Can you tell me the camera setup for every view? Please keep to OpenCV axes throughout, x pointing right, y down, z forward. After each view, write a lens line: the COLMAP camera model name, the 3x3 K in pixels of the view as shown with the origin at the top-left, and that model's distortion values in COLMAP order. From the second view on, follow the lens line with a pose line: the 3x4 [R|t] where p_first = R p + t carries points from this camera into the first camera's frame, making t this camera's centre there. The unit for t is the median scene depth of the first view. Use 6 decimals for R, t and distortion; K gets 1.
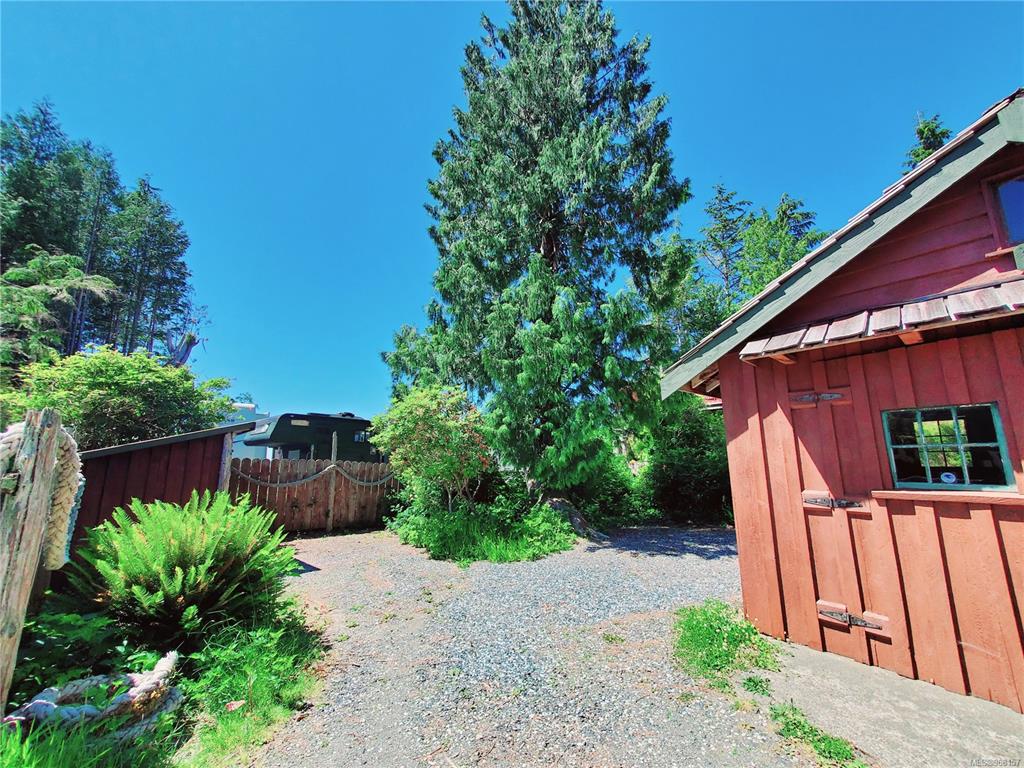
lens RADIAL K [[400.4, 0, 510.9], [0, 400.4, 388.1], [0, 0, 1]] dist [0.006676, 0.000793]
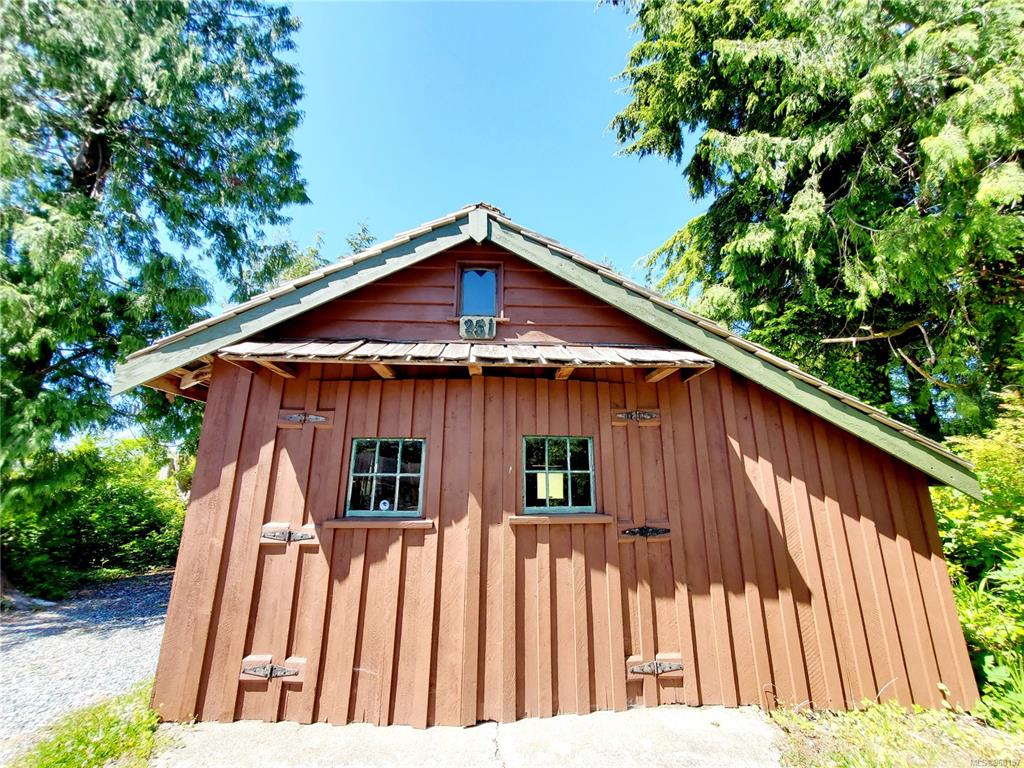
lens RADIAL K [[400.4, 0, 511.9], [0, 400.4, 385.0], [0, 0, 1]] dist [0.006676, 0.000793]
pose [[0.641586, 0.205834, 0.738918, 0.400846], [-0.154007, 0.978274, -0.138788, 0.004497], [-0.751432, -0.024754, 0.659346, 0.045212]]
